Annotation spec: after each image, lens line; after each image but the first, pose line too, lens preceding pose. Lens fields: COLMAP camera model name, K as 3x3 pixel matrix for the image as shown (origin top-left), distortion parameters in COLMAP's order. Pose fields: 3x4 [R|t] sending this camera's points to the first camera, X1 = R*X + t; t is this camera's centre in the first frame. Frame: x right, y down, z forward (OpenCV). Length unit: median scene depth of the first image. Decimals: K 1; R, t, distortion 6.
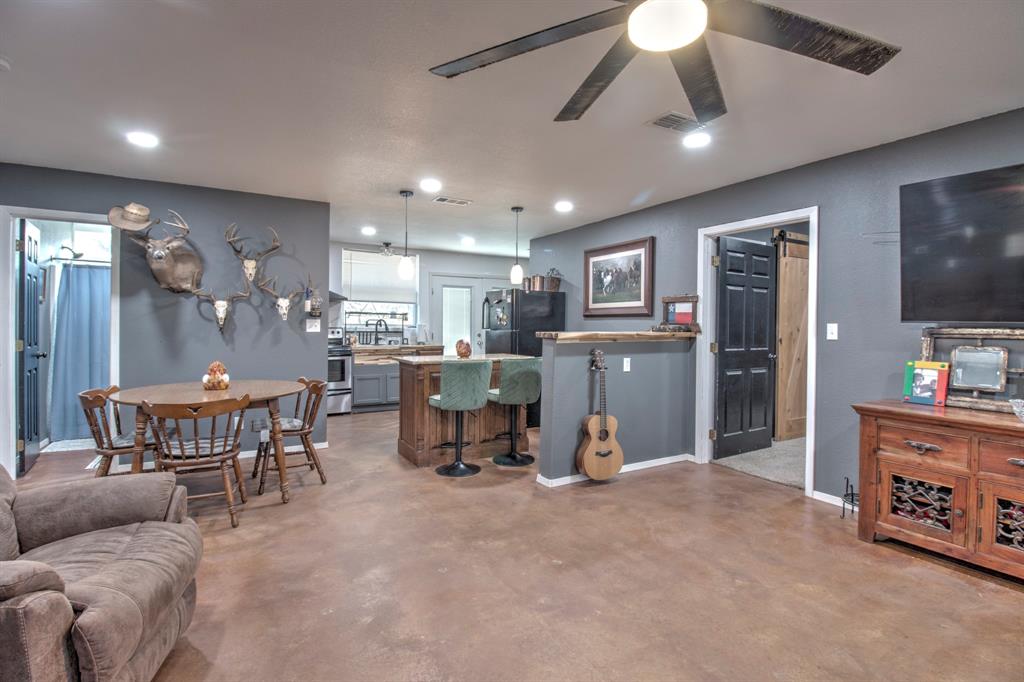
lens RADIAL K [[480.5, 0, 509.6], [0, 480.5, 330.8], [0, 0, 1]] dist [-0.002500, -0.000389]
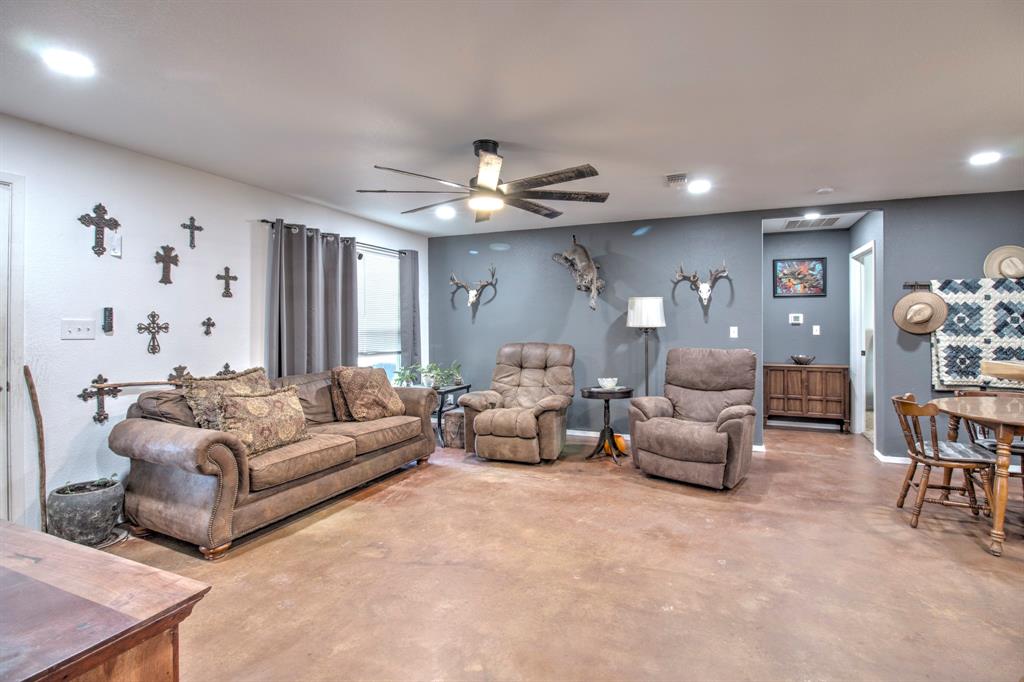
lens RADIAL K [[479.5, 0, 519.3], [0, 479.5, 318.2], [0, 0, 1]] dist [-0.003060, -0.000484]
pose [[-0.798130, -0.013535, -0.602333, 0.439660], [-0.007398, 0.999892, -0.012667, -0.008872], [0.602440, -0.005654, -0.798144, 0.810697]]
